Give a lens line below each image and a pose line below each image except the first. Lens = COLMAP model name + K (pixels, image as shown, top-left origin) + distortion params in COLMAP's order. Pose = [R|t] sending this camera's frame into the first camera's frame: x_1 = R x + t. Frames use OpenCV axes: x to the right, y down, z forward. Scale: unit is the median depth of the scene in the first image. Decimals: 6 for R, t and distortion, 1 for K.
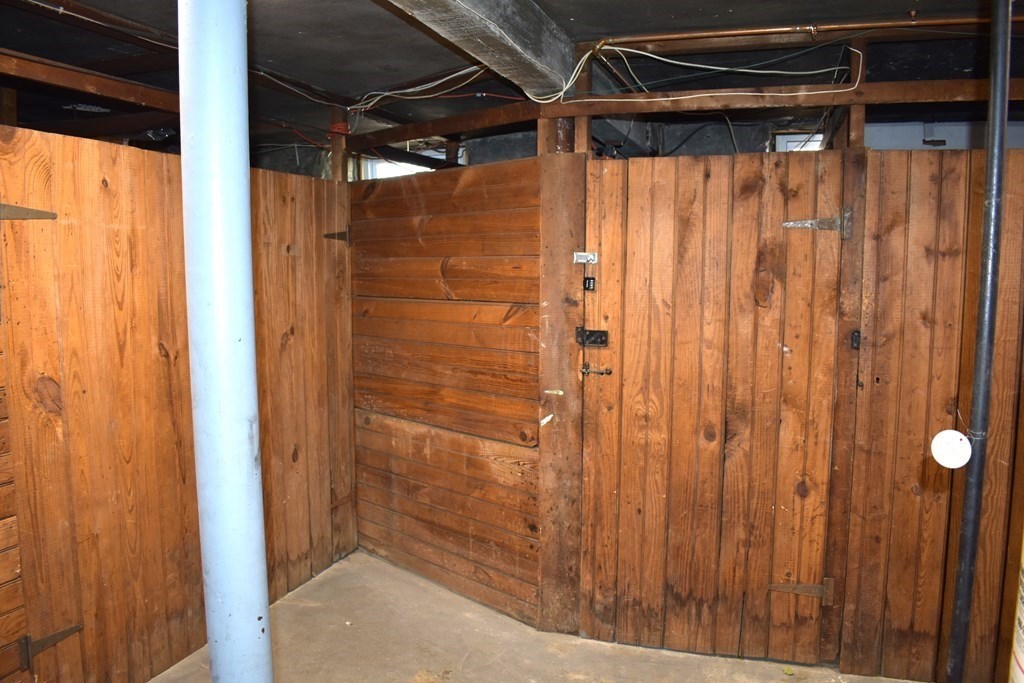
lens RADIAL K [[797.8, 0, 513.7], [0, 797.8, 341.1], [0, 0, 1]] dist [-0.067860, -0.001844]
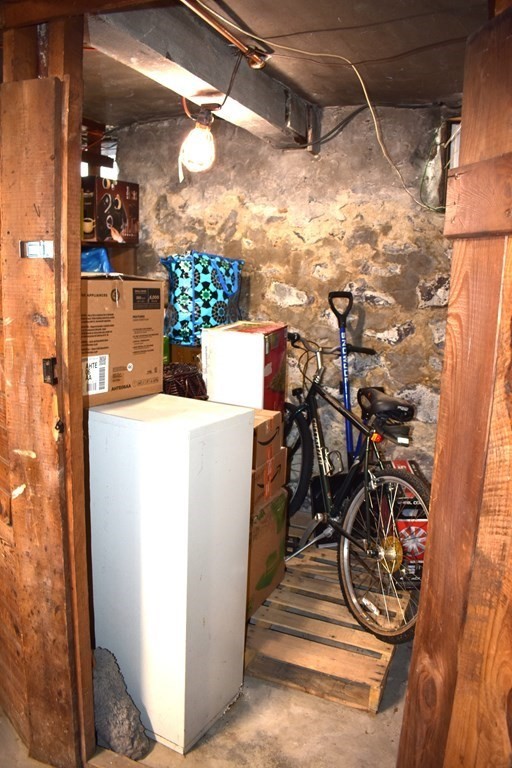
lens RADIAL K [[598.3, 0, 254.6], [0, 598.3, 382.8], [0, 0, 1]] dist [-0.067860, -0.001844]
pose [[0.996578, 0.049989, -0.065823, 0.269871], [-0.044314, 0.995394, 0.085017, -0.045070], [0.069769, -0.081809, 0.994203, 0.517899]]
